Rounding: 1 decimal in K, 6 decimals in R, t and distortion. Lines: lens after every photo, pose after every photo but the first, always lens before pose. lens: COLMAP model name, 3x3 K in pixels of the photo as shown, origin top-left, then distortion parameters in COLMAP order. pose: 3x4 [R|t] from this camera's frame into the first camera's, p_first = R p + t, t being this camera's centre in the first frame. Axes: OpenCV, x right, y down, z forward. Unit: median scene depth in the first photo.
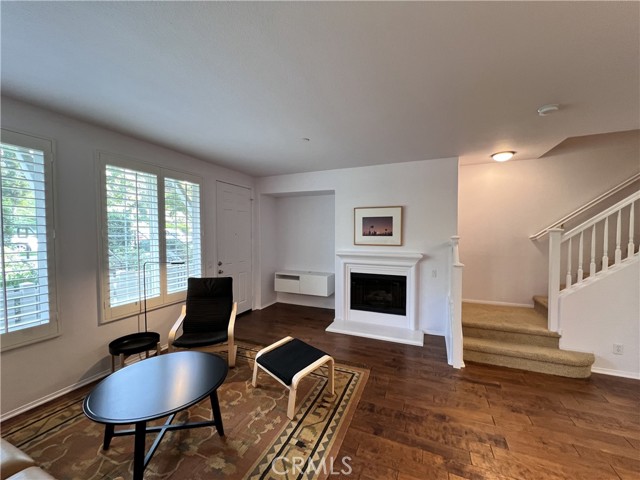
lens RADIAL K [[256.0, 0, 319.4], [0, 256.0, 242.3], [0, 0, 1]] dist [-0.002797, 0.000744]
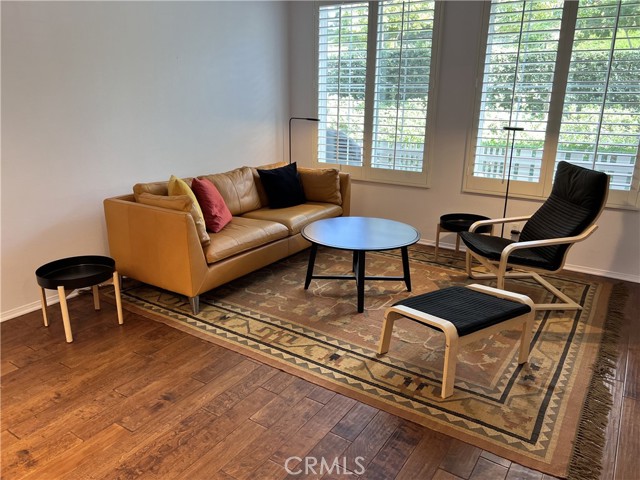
lens RADIAL K [[479.6, 0, 321.2], [0, 479.6, 234.7], [0, 0, 1]] dist [0.058294, -0.065567]
pose [[-0.178164, 0.274800, -0.944851, 0.831742], [-0.044998, 0.956933, 0.286799, 0.007704], [0.982971, 0.093613, -0.158126, 0.786772]]
